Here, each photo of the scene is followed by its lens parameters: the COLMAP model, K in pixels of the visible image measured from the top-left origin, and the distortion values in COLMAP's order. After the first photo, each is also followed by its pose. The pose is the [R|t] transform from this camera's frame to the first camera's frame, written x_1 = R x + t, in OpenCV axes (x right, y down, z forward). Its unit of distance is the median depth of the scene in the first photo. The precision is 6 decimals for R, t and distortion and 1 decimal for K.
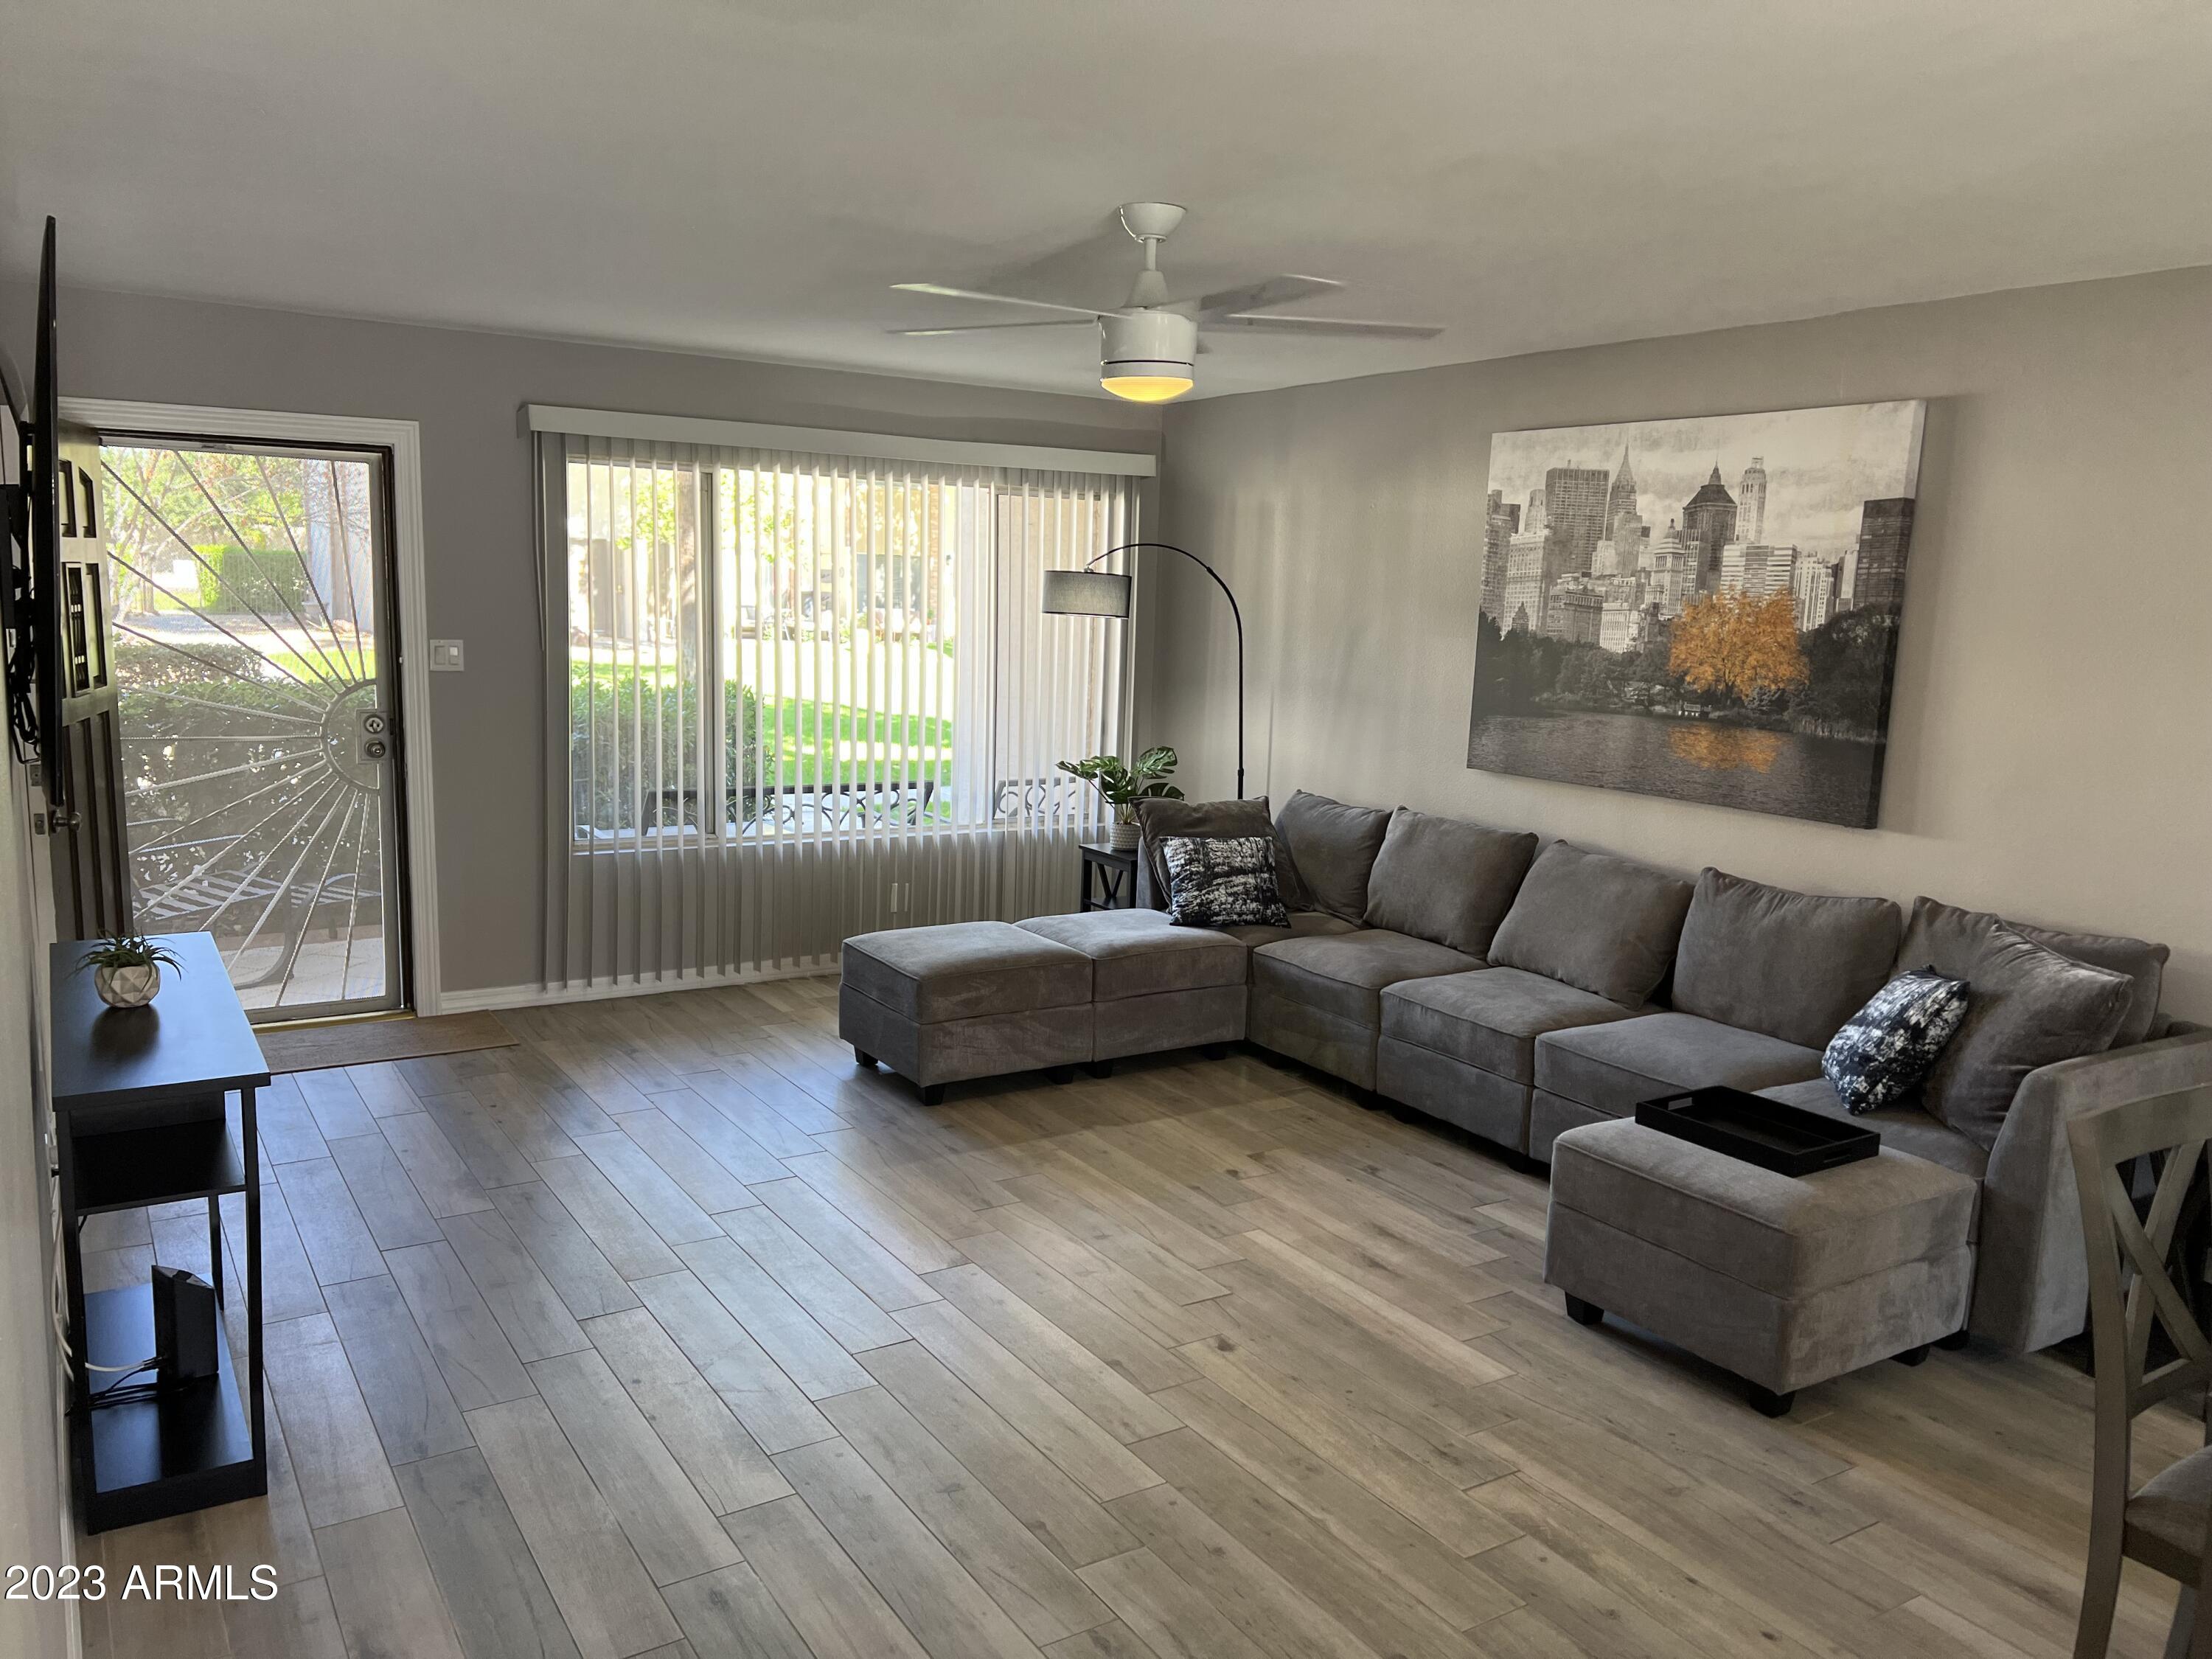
lens RADIAL K [[1658.8, 0, 1092.2], [0, 1658.8, 833.4], [0, 0, 1]] dist [0.037395, -0.034692]
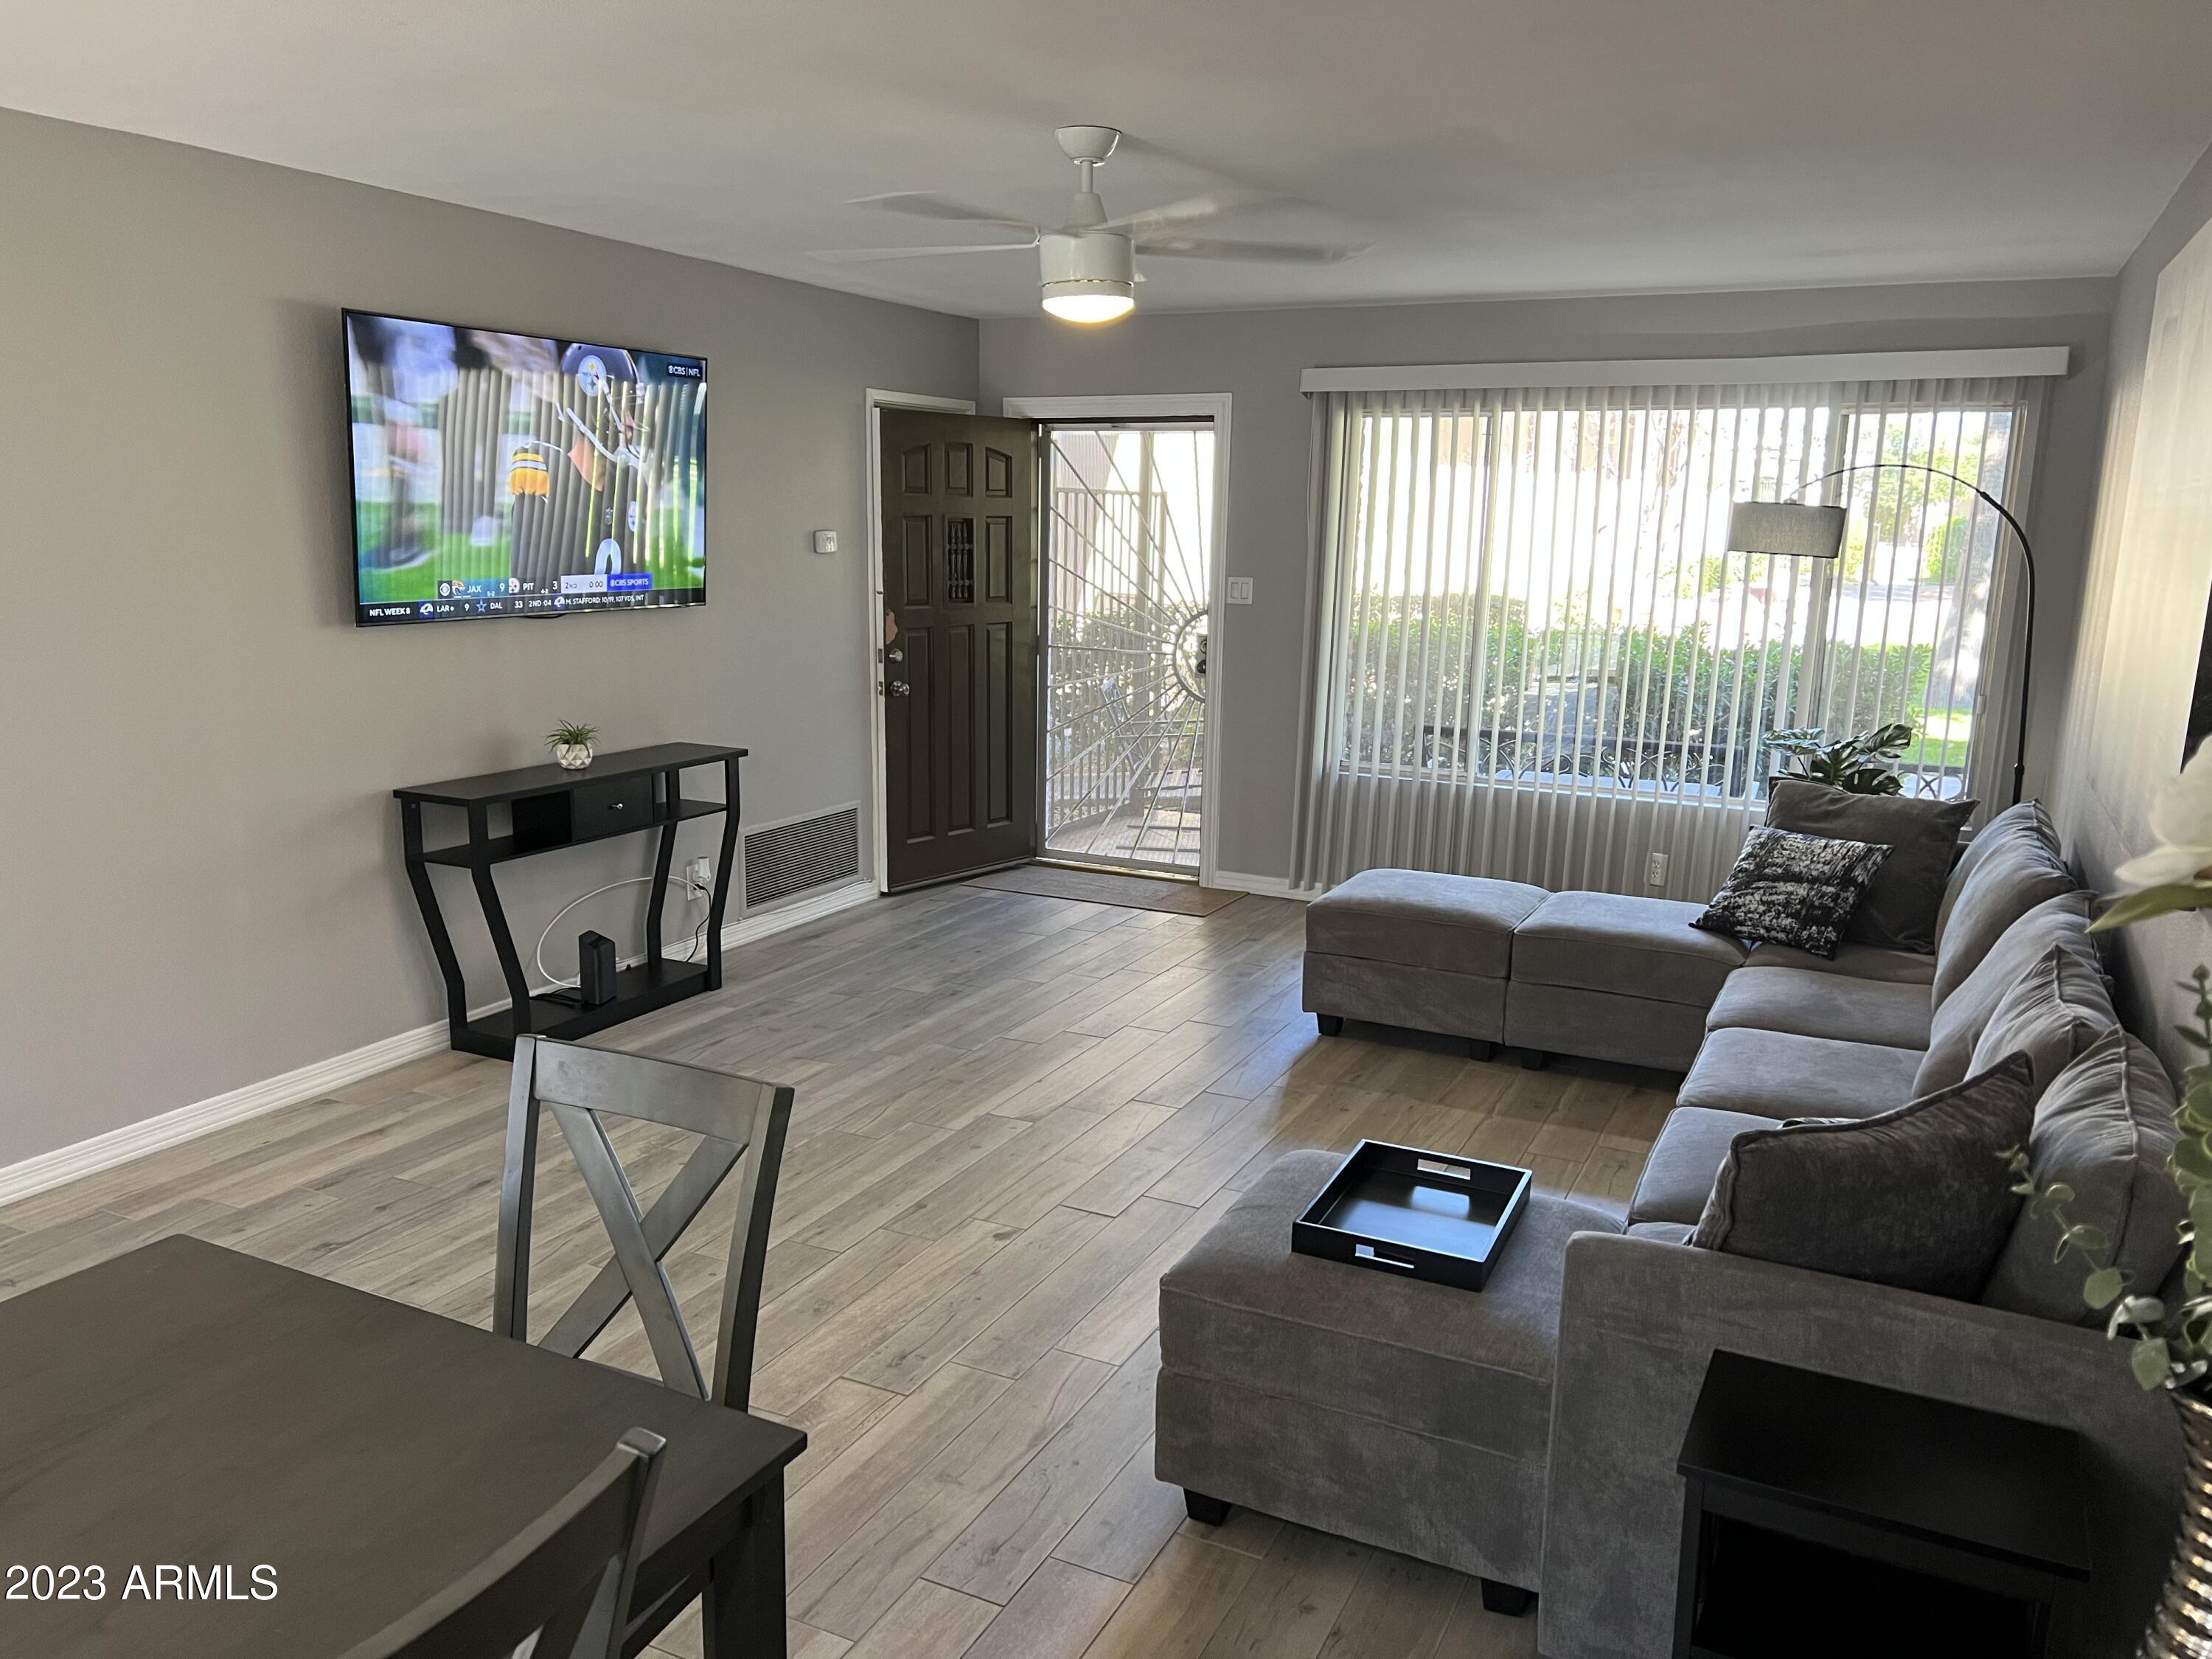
lens RADIAL K [[1658.8, 0, 1088.2], [0, 1658.8, 832.7], [0, 0, 1]] dist [0.037395, -0.034692]
pose [[0.517222, 0.141766, -0.844028, 0.586110], [-0.128042, 0.987904, 0.087468, -0.025056], [0.846219, 0.062831, 0.529118, 0.294859]]
